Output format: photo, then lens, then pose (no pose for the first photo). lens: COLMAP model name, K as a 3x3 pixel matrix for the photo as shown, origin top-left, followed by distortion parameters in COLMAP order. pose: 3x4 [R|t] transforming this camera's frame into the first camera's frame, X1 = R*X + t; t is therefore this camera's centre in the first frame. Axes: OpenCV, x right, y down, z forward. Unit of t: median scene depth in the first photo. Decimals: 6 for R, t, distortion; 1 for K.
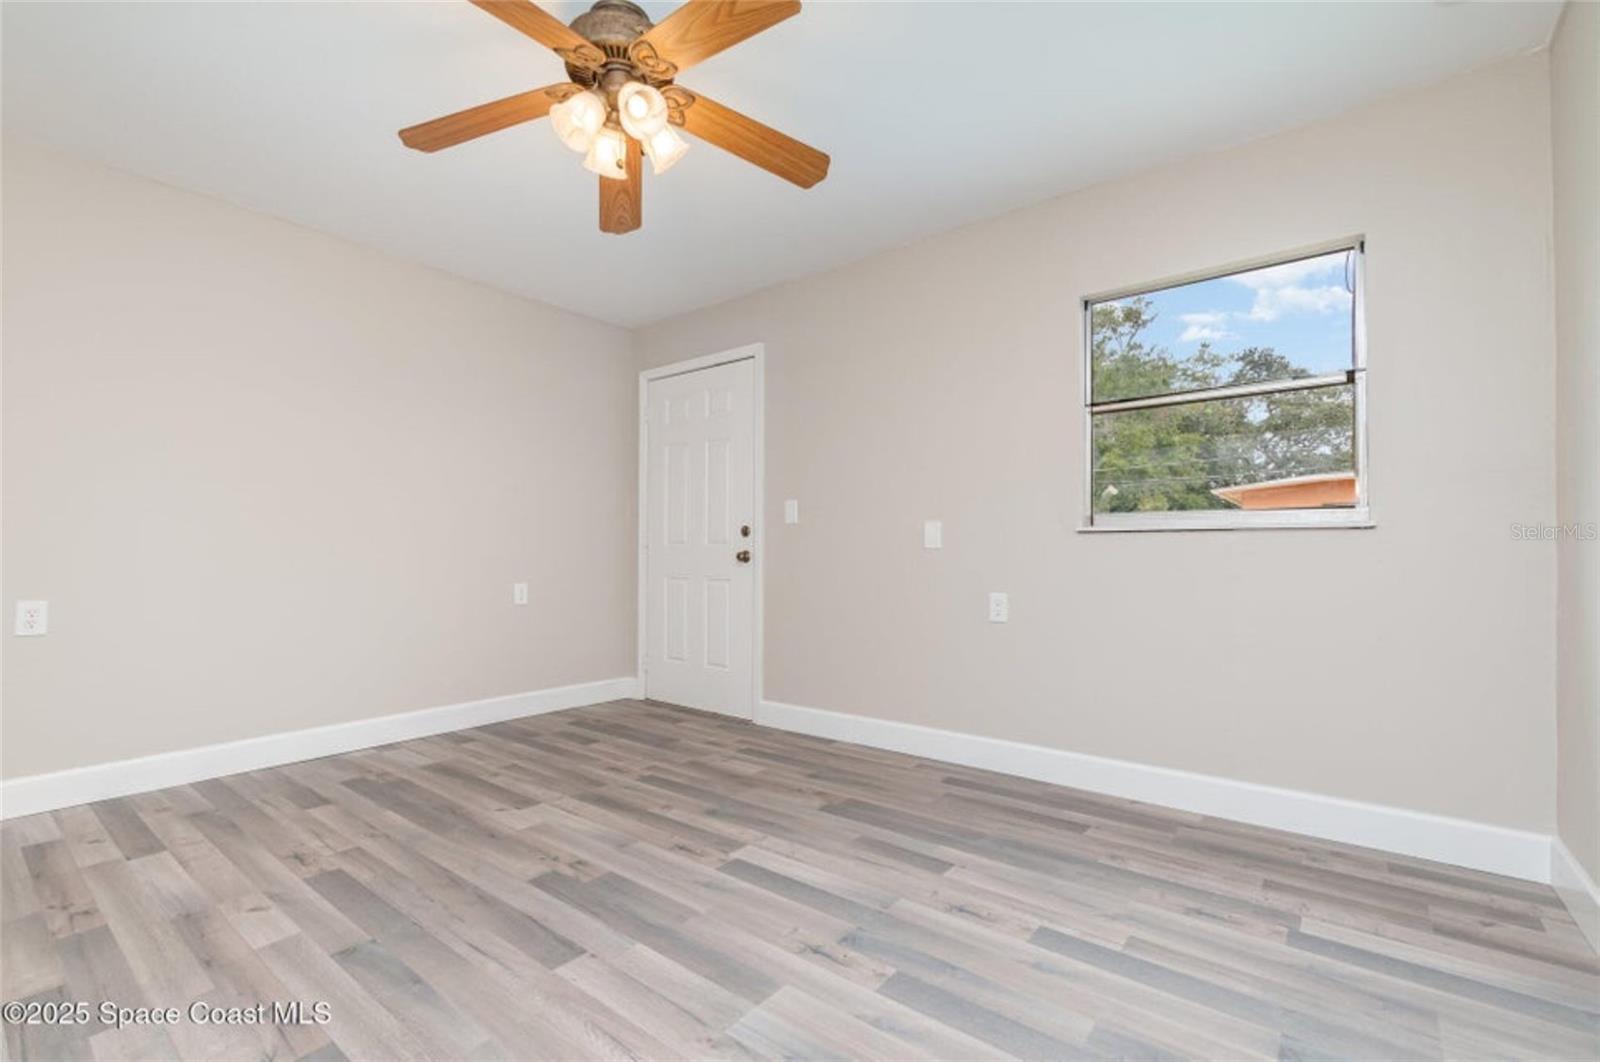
lens RADIAL K [[707.1, 0, 780.4], [0, 707.1, 552.3], [0, 0, 1]] dist [0.002143, -0.000187]
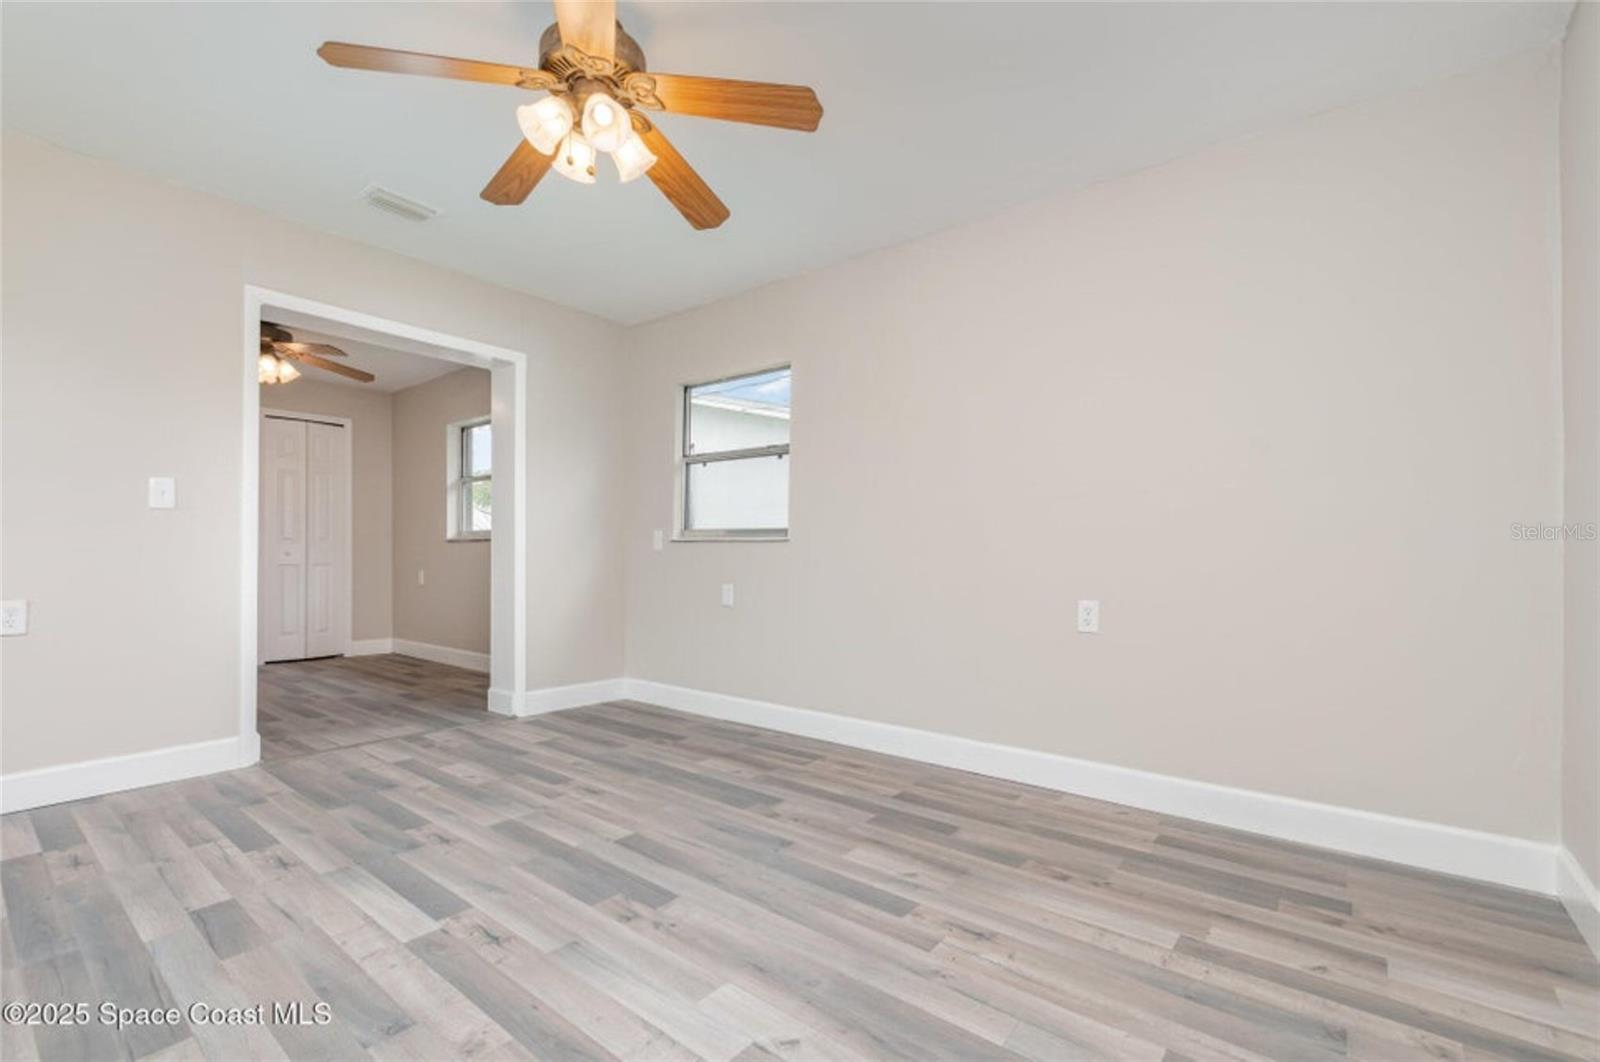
lens RADIAL K [[707.1, 0, 780.4], [0, 707.1, 552.3], [0, 0, 1]] dist [0.002143, -0.000187]
pose [[-0.999933, -0.008964, 0.007351, -0.420382], [-0.009036, 0.999911, -0.009770, 0.007621], [-0.007263, -0.009836, -0.999925, 1.655176]]
